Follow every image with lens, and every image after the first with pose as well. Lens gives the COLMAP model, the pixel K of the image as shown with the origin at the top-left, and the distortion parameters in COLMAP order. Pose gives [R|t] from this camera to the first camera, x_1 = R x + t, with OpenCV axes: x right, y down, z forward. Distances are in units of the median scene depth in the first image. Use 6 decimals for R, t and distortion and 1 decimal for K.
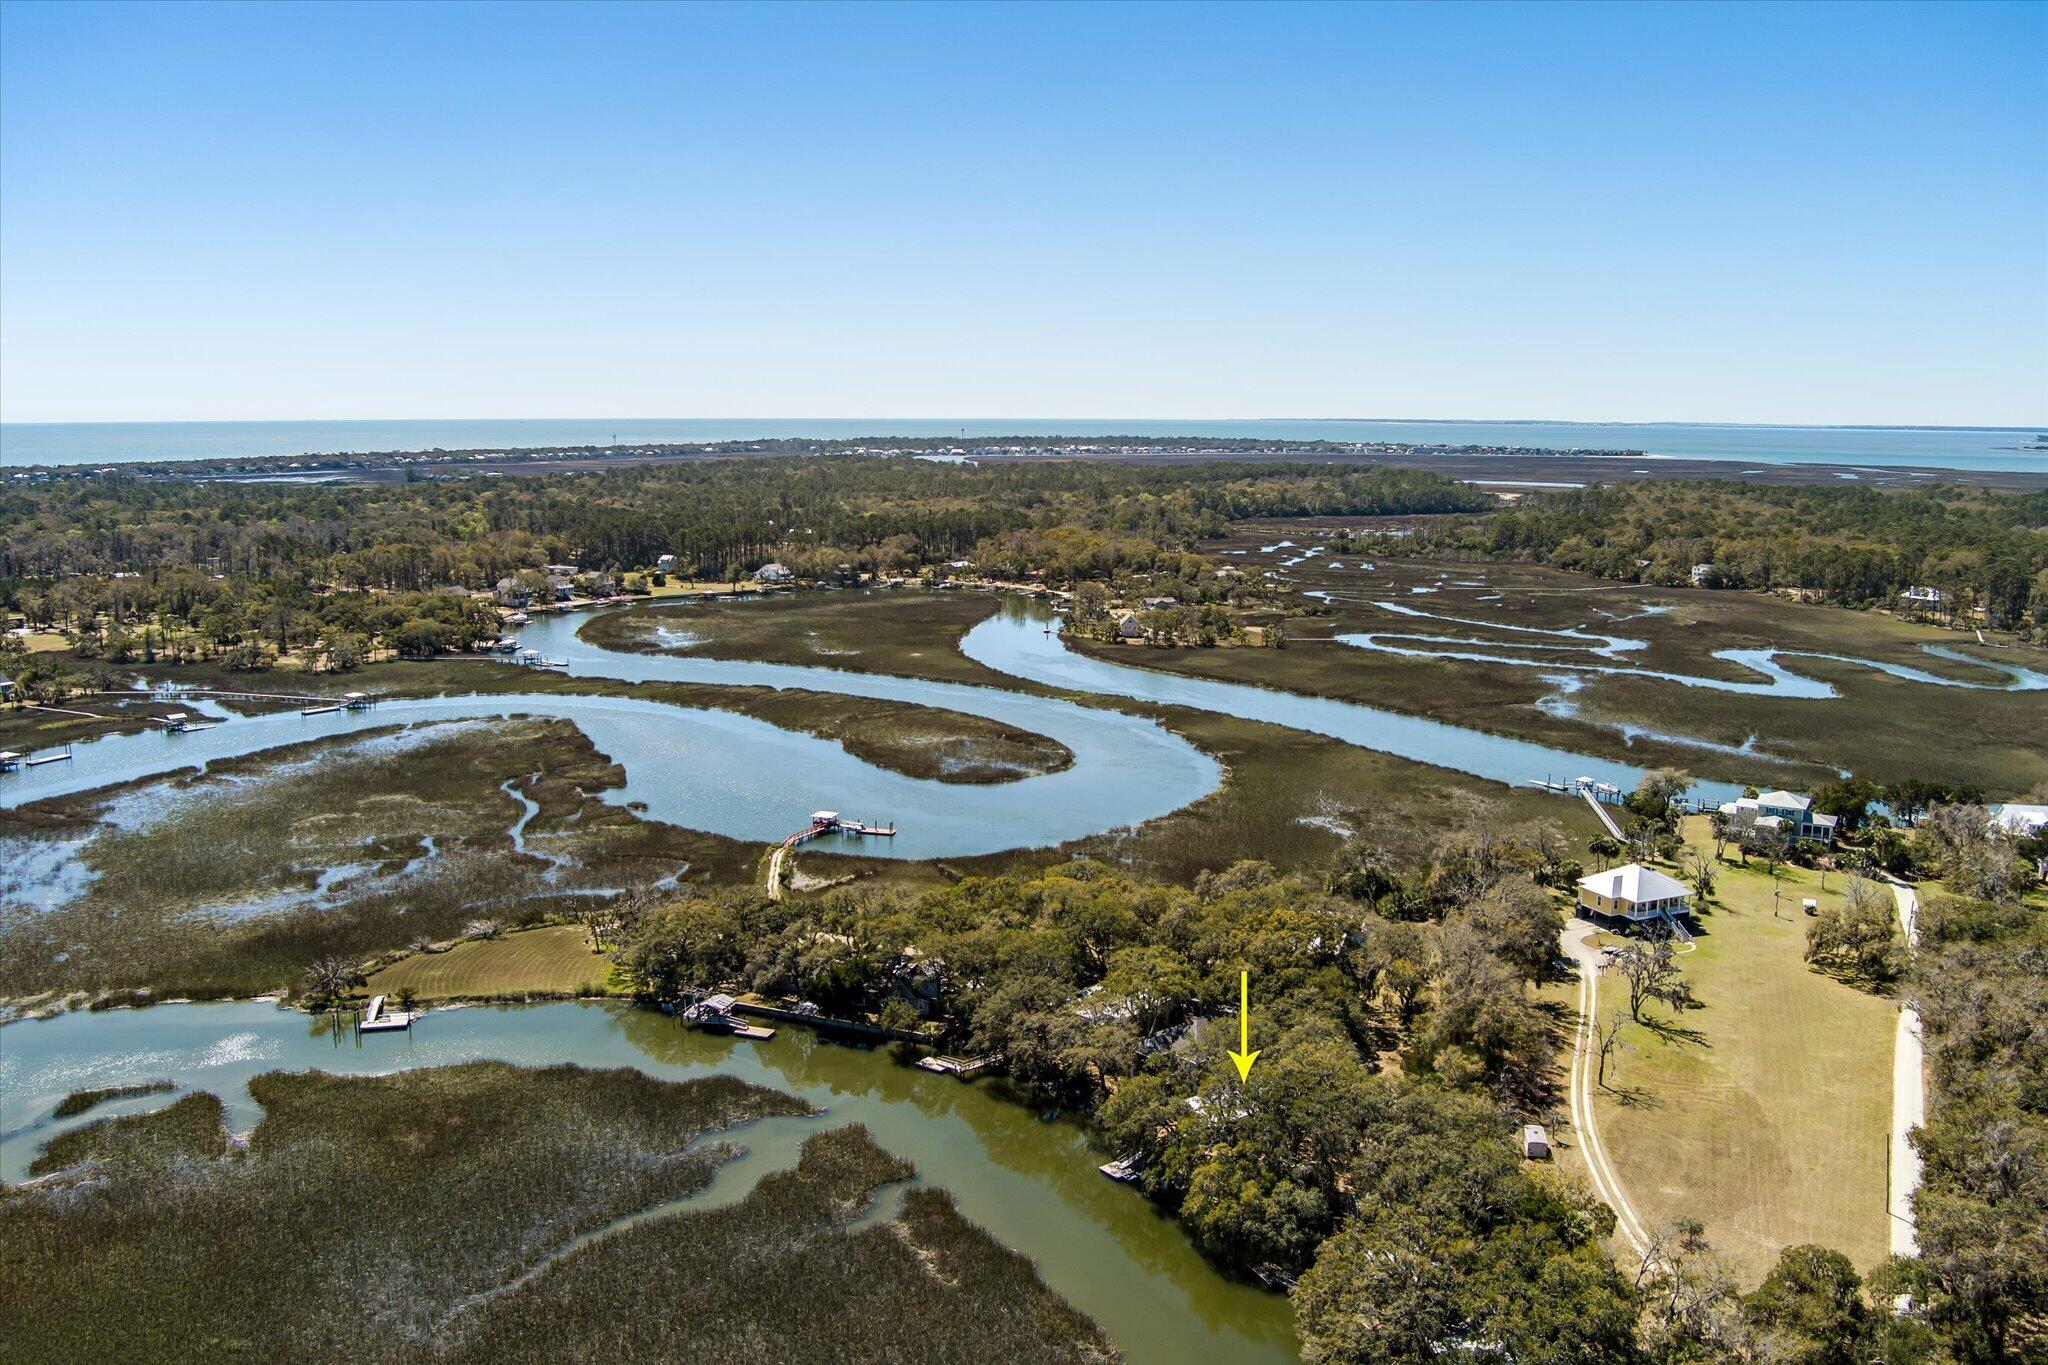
lens RADIAL K [[1645.8, 0, 1024.0], [0, 1645.8, 682.5], [0, 0, 1]] dist [-0.070808, 0.020764]
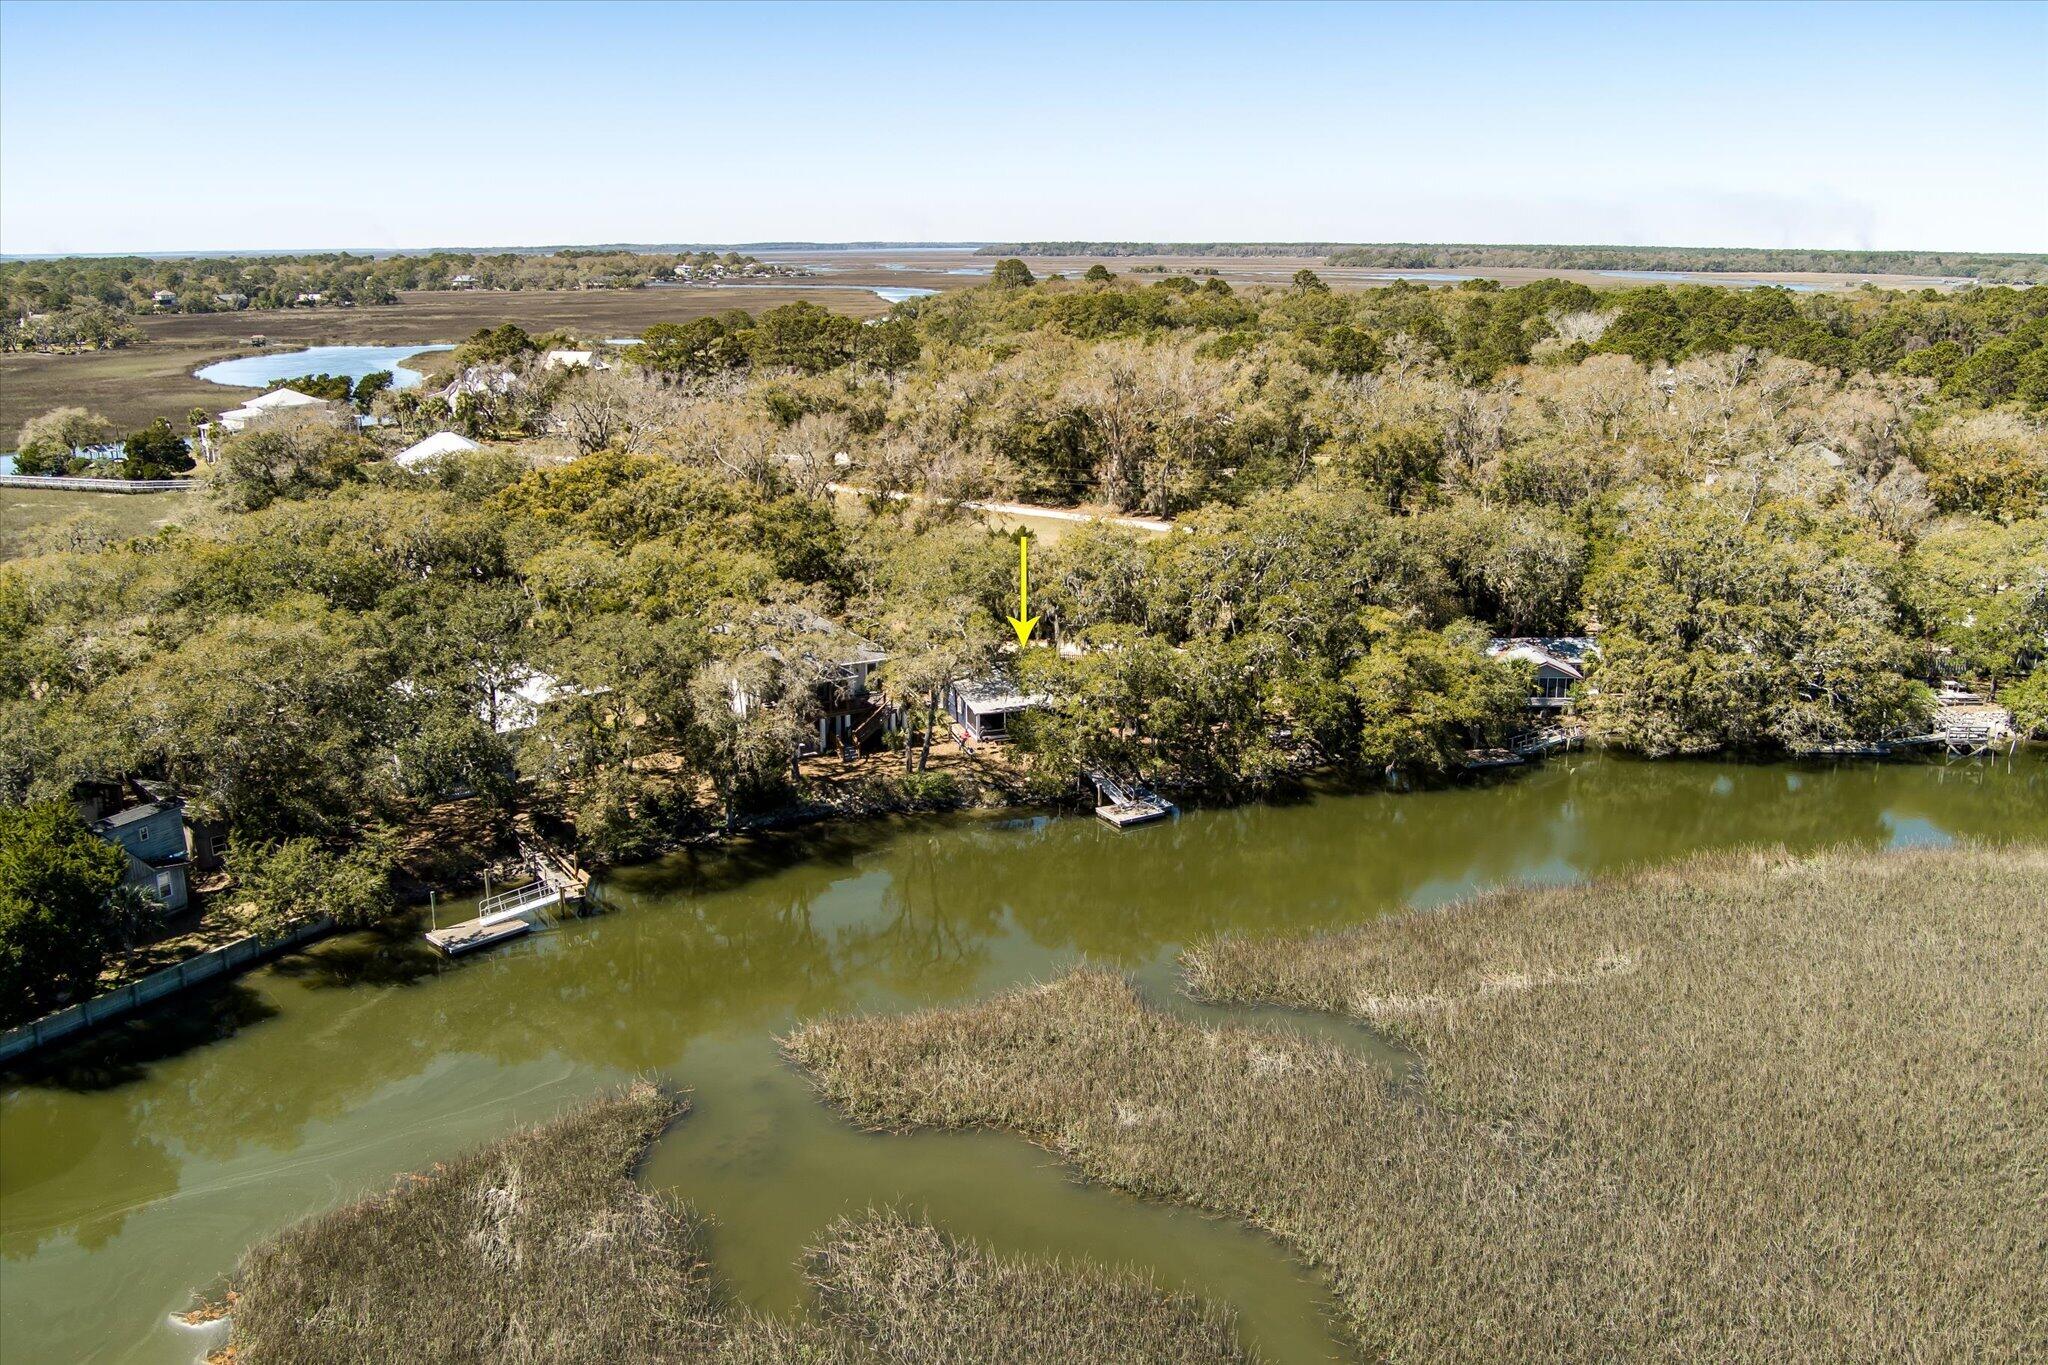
lens RADIAL K [[1645.8, 0, 1024.0], [0, 1645.8, 682.5], [0, 0, 1]] dist [-0.070808, 0.020764]
pose [[0.151215, -0.263280, 0.952795, -0.349801], [0.165366, 0.957033, 0.238207, 0.105284], [-0.974571, 0.121540, 0.188255, 0.757273]]
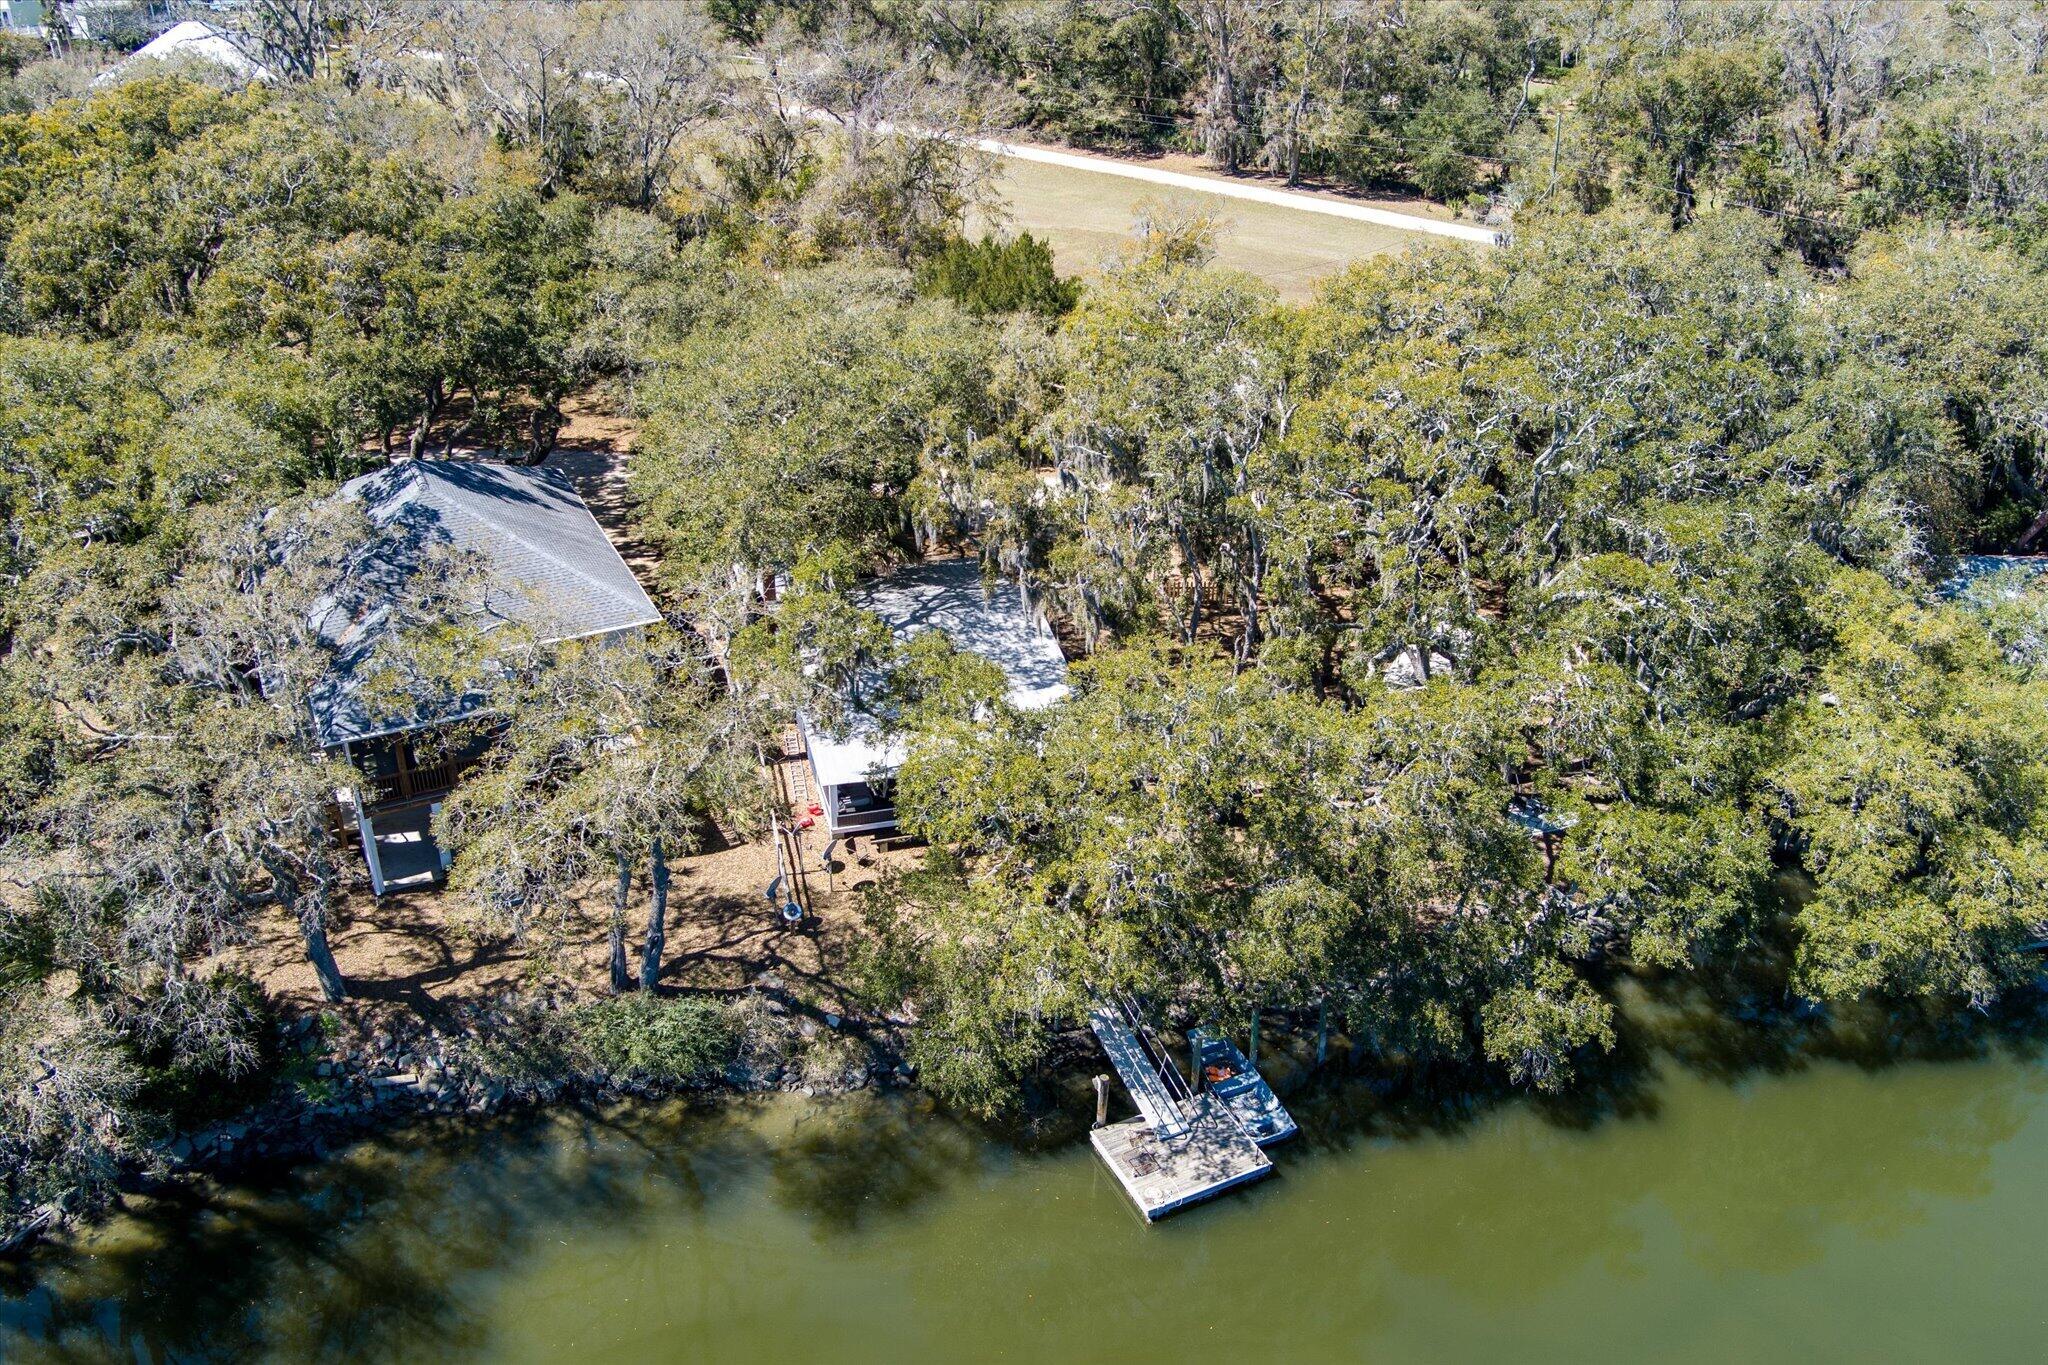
lens RADIAL K [[1645.8, 0, 1024.0], [0, 1645.8, 682.5], [0, 0, 1]] dist [-0.070808, 0.020764]
pose [[0.214229, -0.470528, 0.855985, -0.070158], [0.148812, 0.881822, 0.447487, 0.129425], [-0.965381, 0.031516, 0.258932, 0.786588]]
